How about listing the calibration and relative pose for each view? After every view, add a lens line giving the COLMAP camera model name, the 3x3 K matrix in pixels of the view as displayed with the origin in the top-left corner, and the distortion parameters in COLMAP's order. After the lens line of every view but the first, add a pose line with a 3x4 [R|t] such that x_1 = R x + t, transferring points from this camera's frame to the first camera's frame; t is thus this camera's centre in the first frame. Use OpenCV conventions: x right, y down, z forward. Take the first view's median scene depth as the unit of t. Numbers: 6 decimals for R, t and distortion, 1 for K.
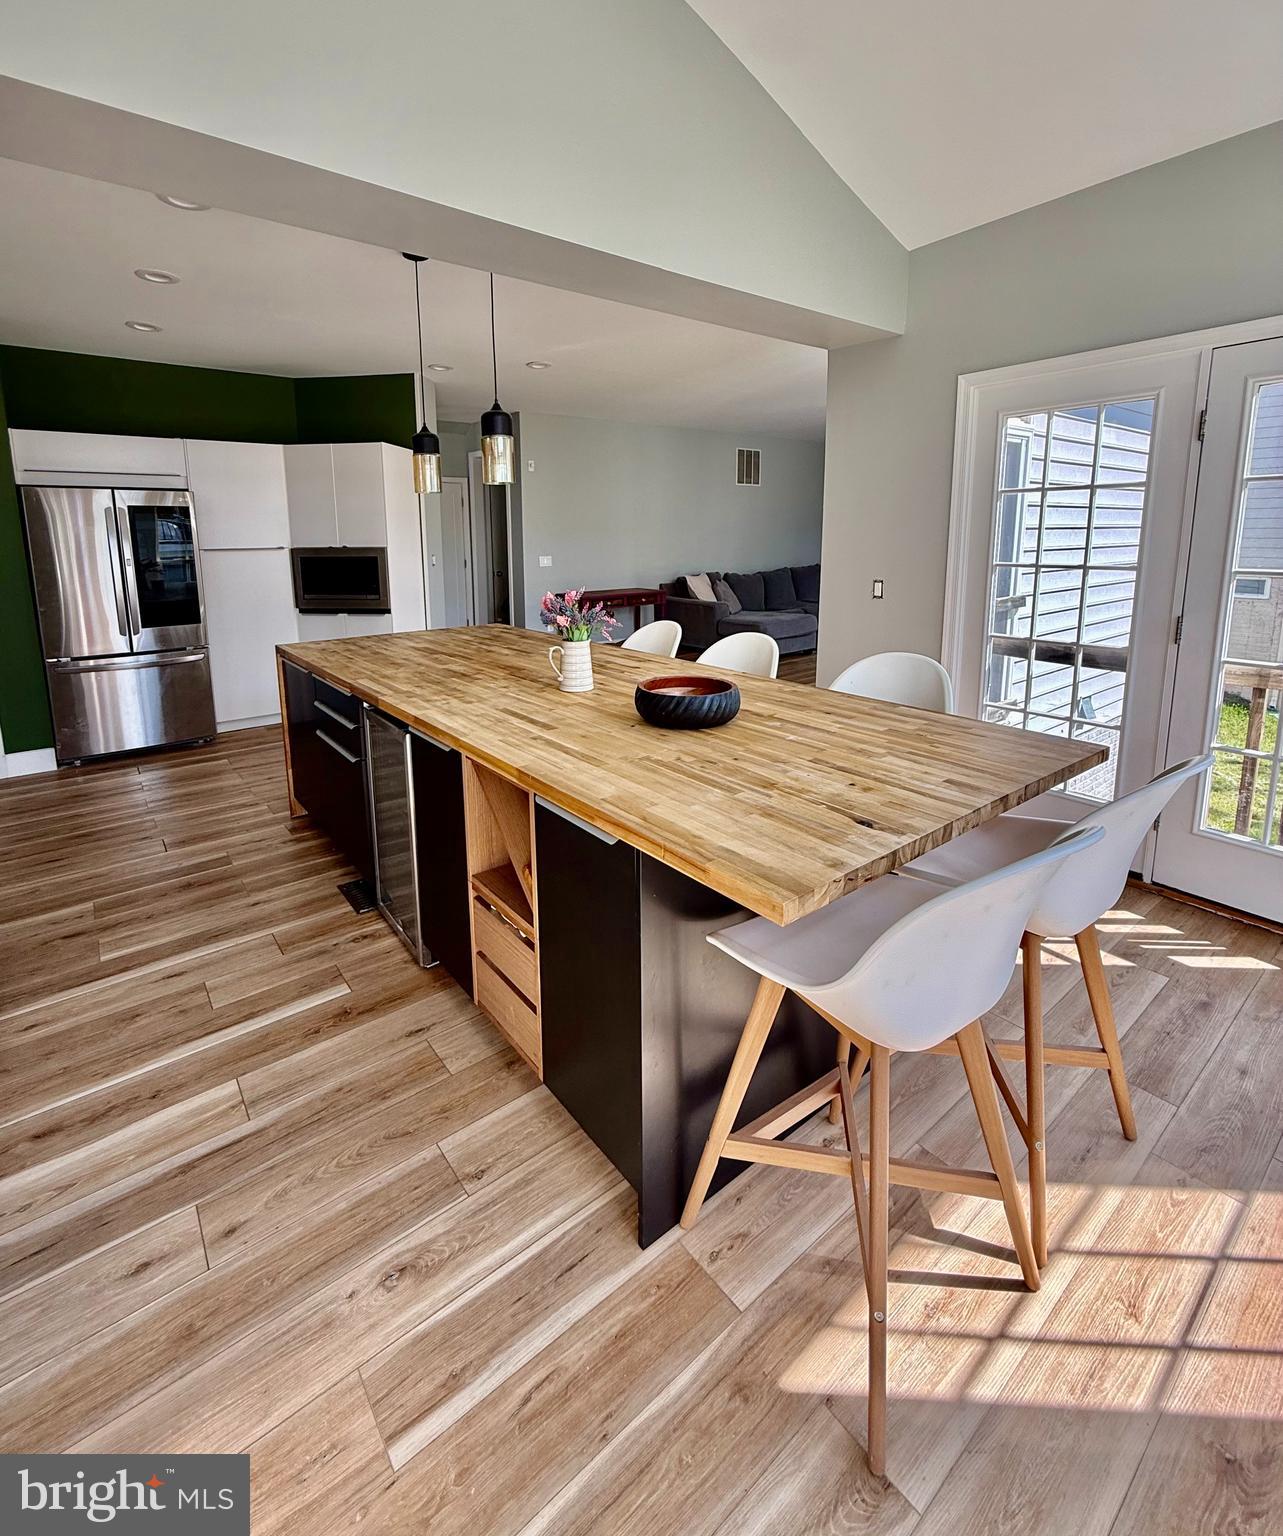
lens RADIAL K [[707.0, 0, 623.9], [0, 707.0, 643.8], [0, 0, 1]] dist [-0.001215, 0.000915]
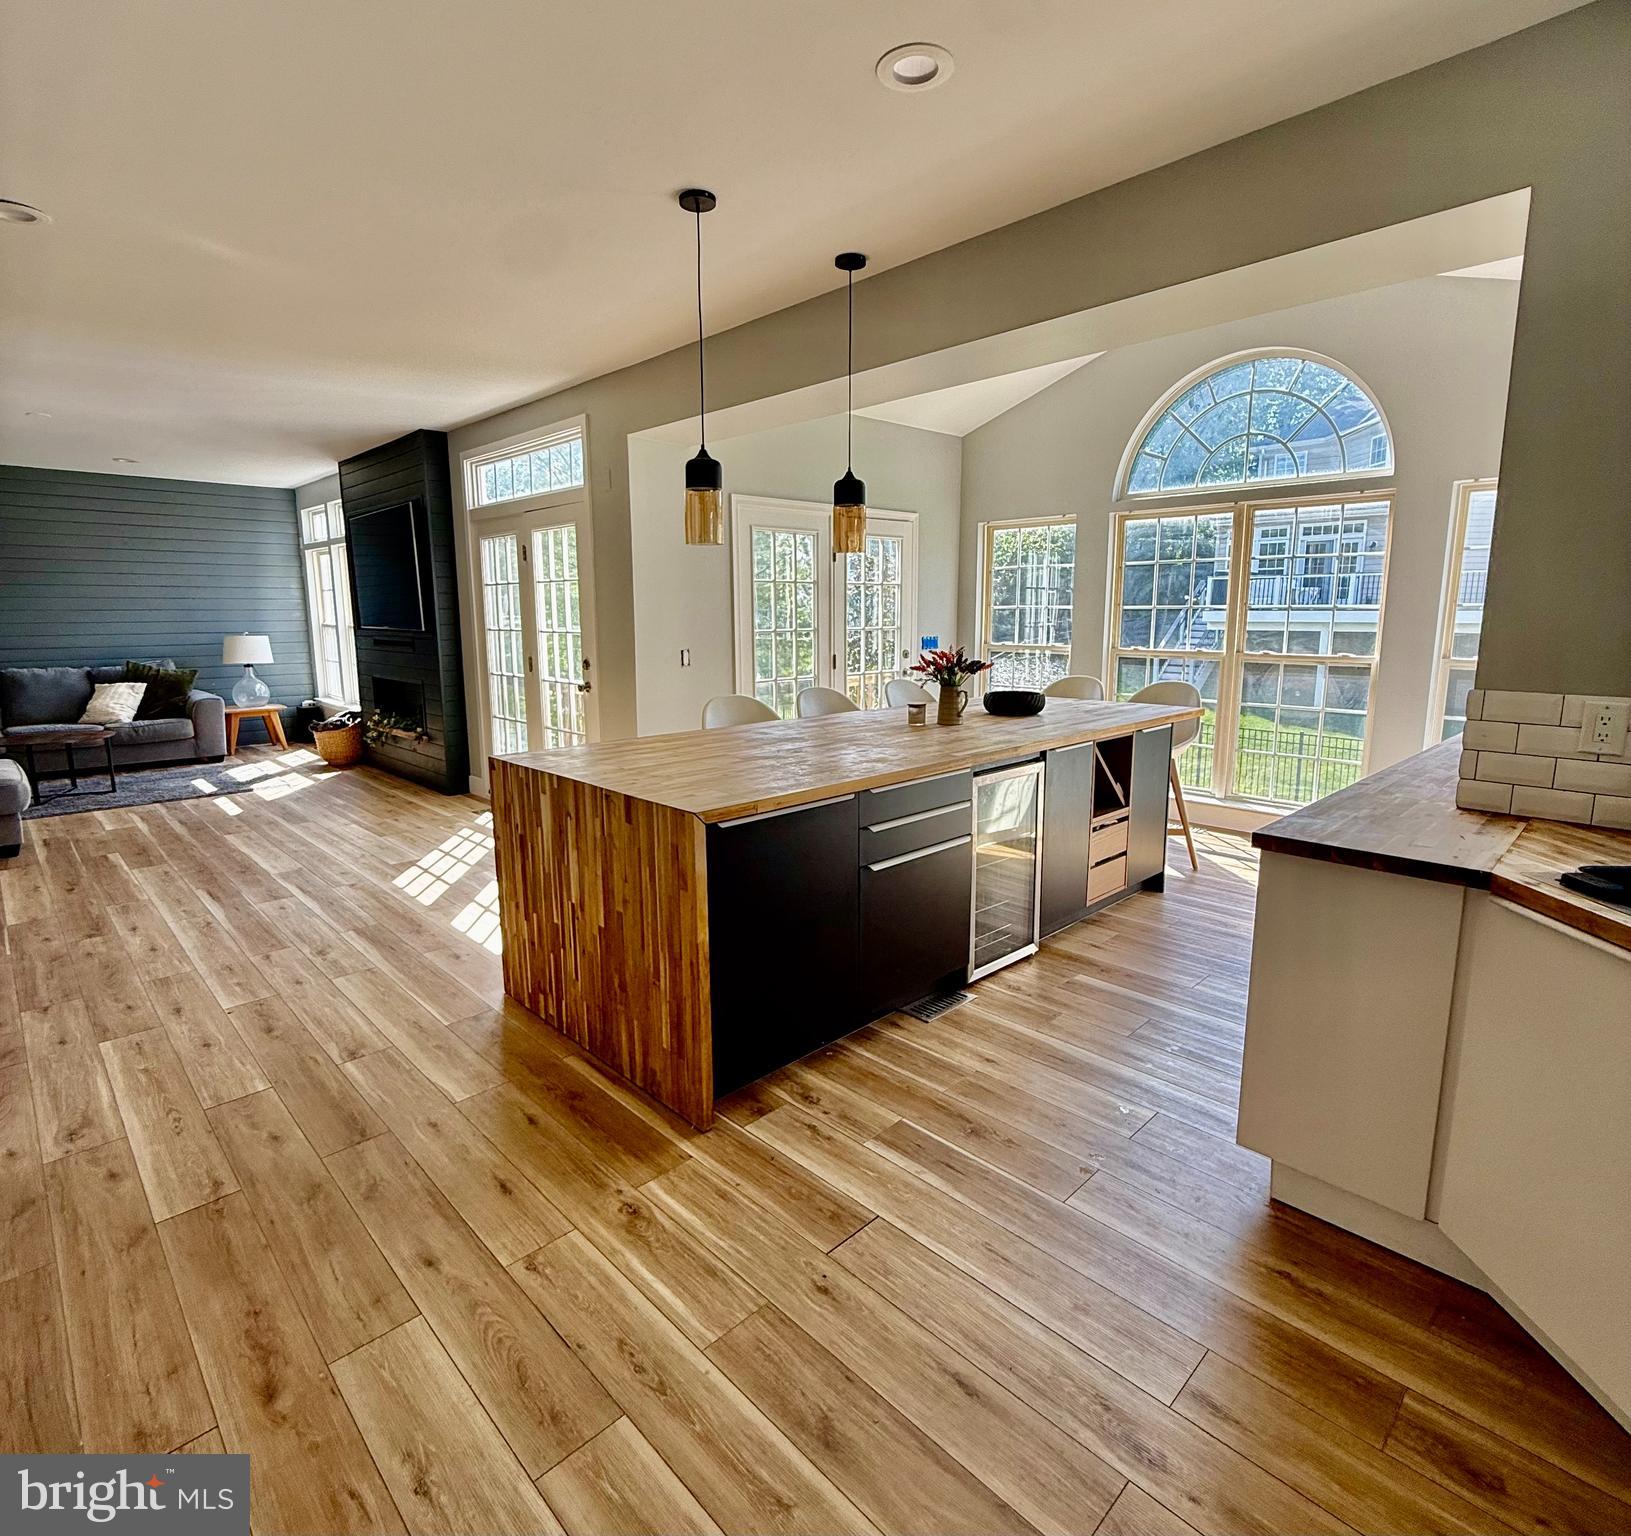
lens RADIAL K [[862.1, 0, 815.1], [0, 862.1, 752.4], [0, 0, 1]] dist [0.003792, 0.000516]
pose [[-0.103750, -0.149357, 0.983325, -3.005324], [0.161665, 0.972981, 0.164843, -0.353154], [-0.981377, 0.176071, -0.076801, 2.566609]]
